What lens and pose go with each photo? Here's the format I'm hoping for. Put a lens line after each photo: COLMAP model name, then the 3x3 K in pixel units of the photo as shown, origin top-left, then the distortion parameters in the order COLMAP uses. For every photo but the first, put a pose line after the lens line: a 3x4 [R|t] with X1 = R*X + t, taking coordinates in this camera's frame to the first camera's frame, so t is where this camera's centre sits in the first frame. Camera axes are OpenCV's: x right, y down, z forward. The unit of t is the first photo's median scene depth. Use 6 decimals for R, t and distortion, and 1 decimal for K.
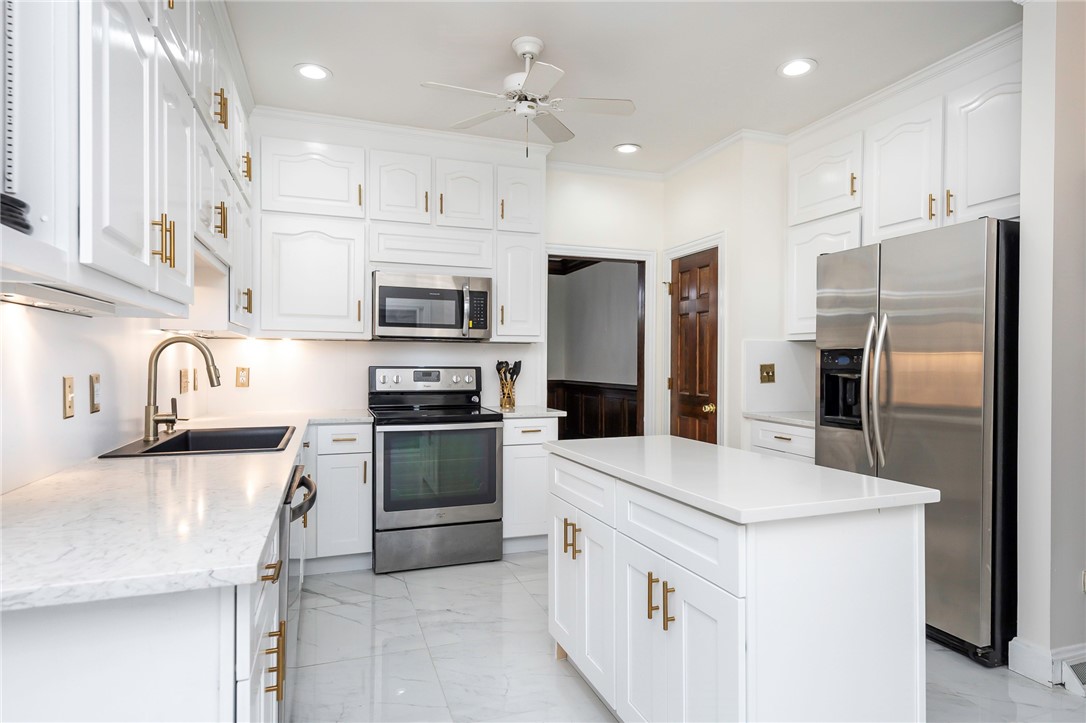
lens RADIAL K [[598.4, 0, 542.8], [0, 598.4, 365.9], [0, 0, 1]] dist [0.000123, -0.000186]
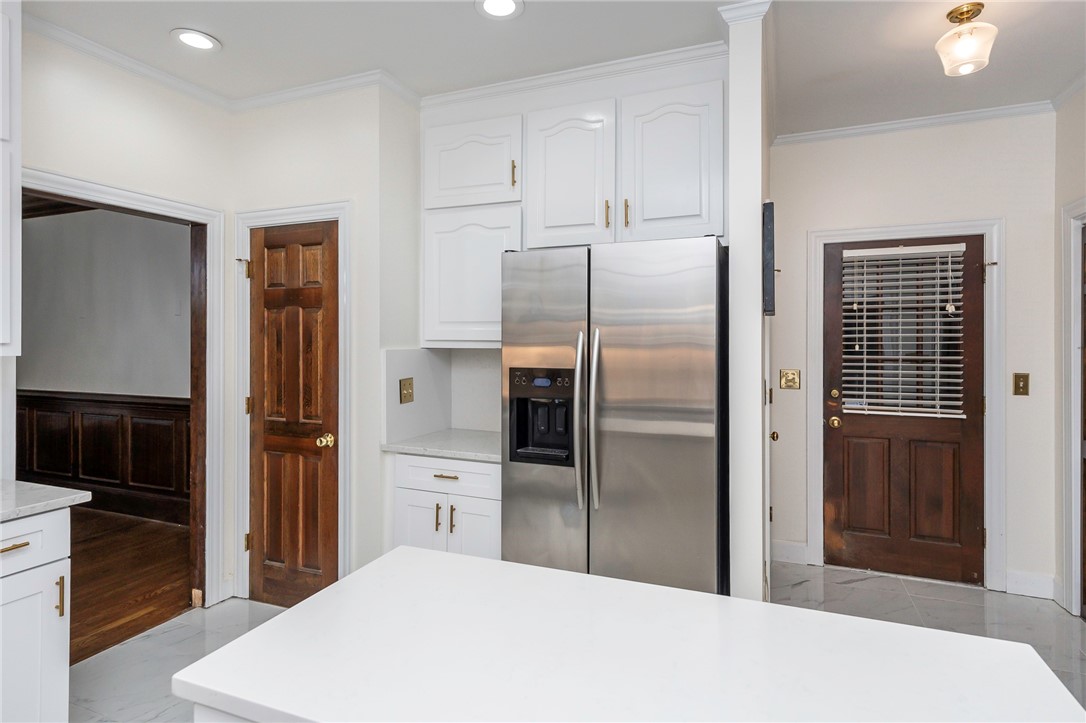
lens RADIAL K [[564.4, 0, 545.9], [0, 564.4, 347.5], [0, 0, 1]] dist [-0.001808, -0.002256]
pose [[0.665938, -0.002728, 0.746002, -0.052613], [0.006366, 0.999978, -0.002025, -0.038544], [-0.745980, 0.006098, 0.665941, 0.340679]]
